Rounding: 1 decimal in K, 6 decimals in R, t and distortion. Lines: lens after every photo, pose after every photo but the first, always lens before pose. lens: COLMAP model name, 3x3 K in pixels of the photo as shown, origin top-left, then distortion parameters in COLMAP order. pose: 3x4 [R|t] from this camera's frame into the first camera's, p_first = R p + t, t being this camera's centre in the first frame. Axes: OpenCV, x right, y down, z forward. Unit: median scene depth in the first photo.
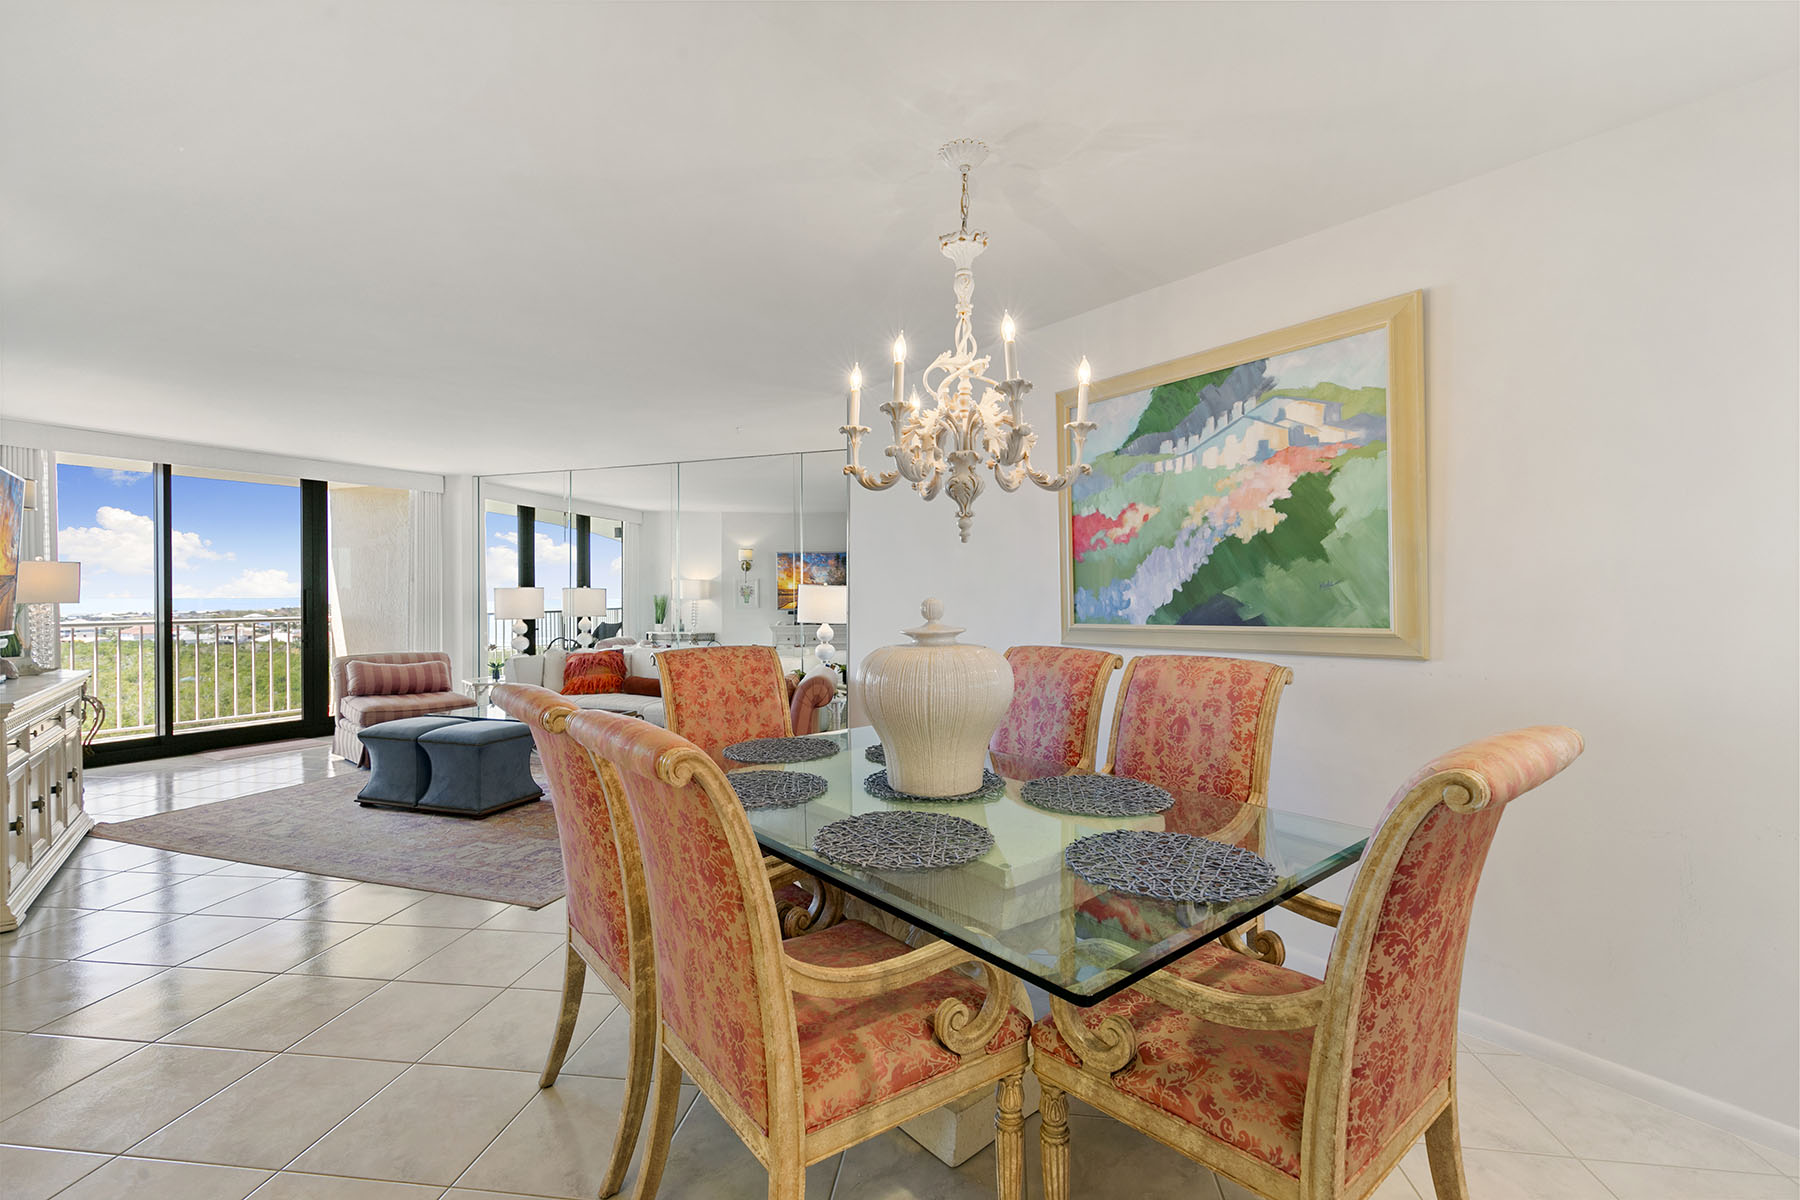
lens RADIAL K [[805.4, 0, 900.4], [0, 805.4, 597.4], [0, 0, 1]] dist [0.001223, 0.000222]
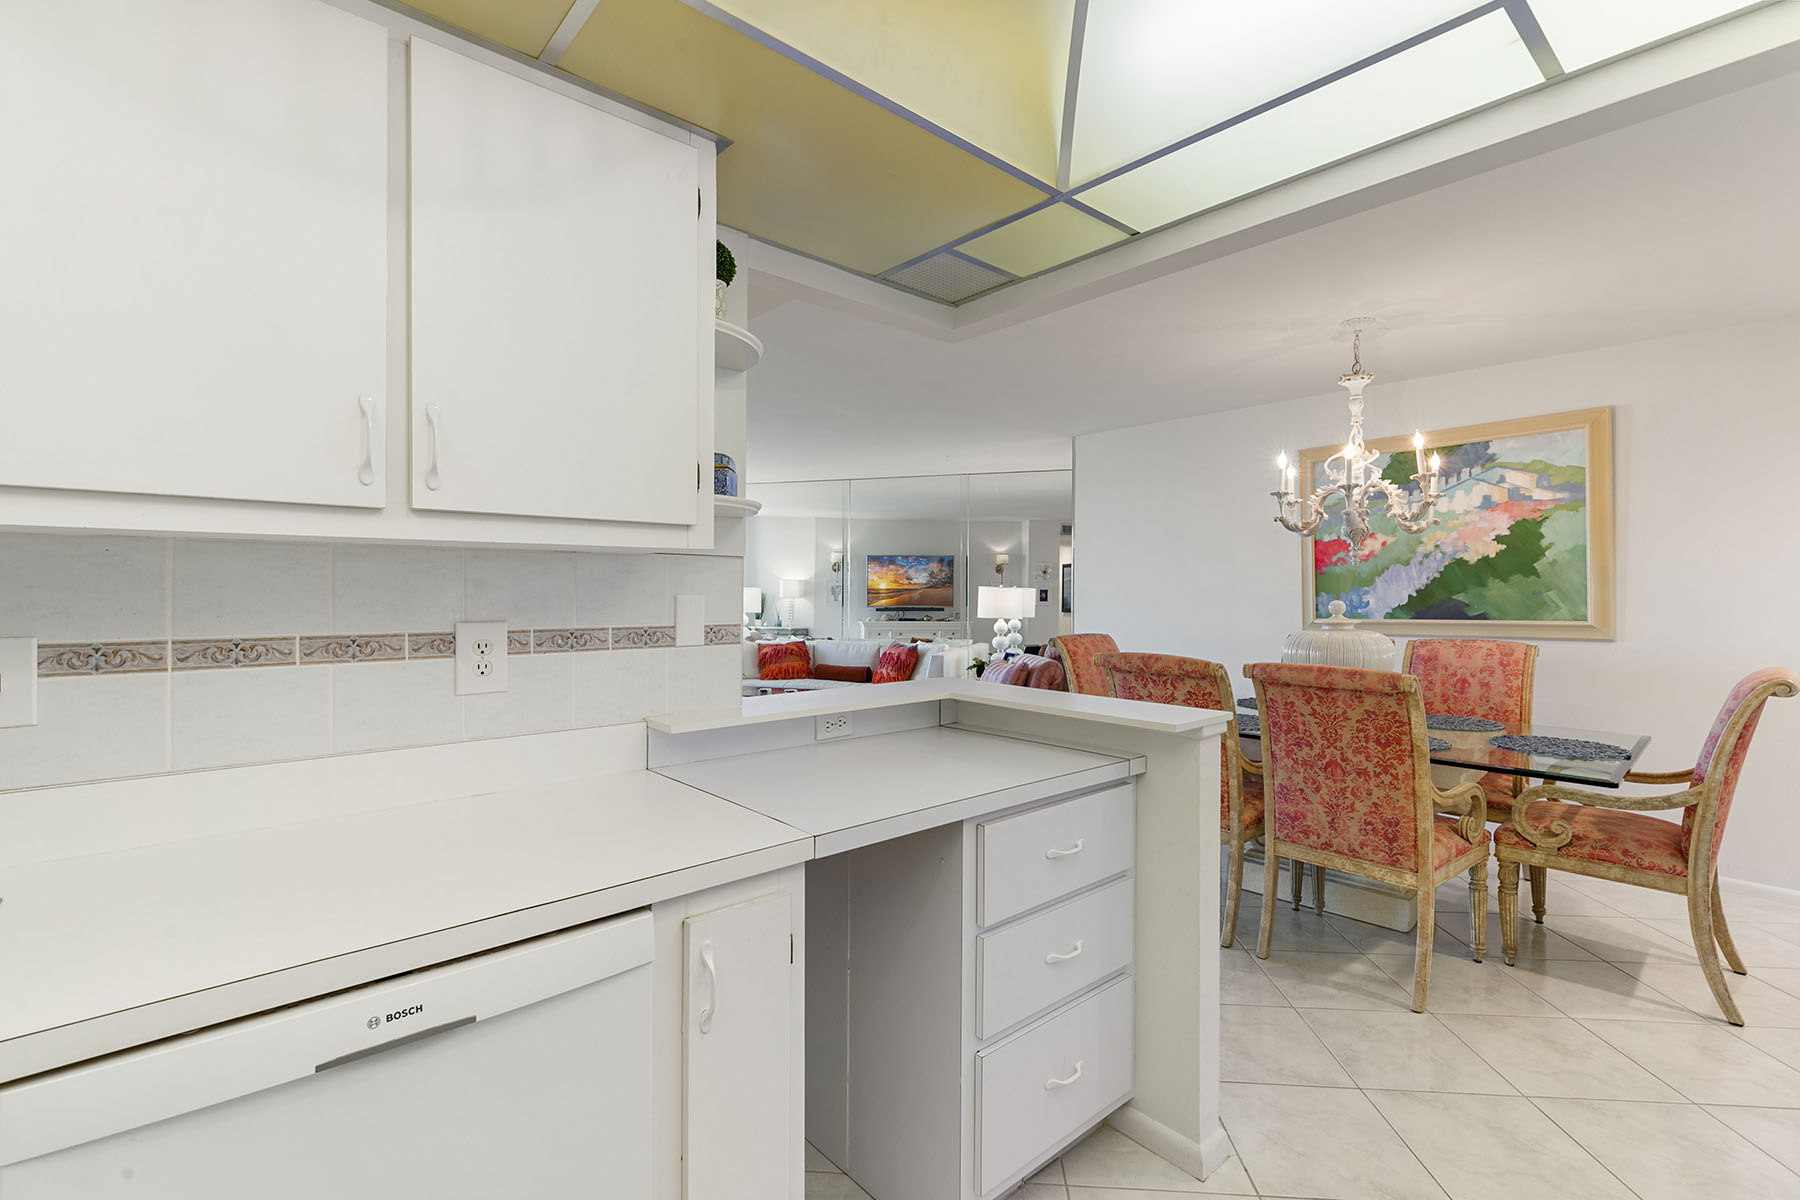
lens RADIAL K [[805.4, 0, 903.8], [0, 805.4, 592.2], [0, 0, 1]] dist [0.001223, 0.000222]
pose [[0.998023, 0.005162, 0.062642, -0.727641], [-0.004918, 0.999980, -0.004049, -0.004424], [-0.062662, 0.003733, 0.998028, -0.424880]]
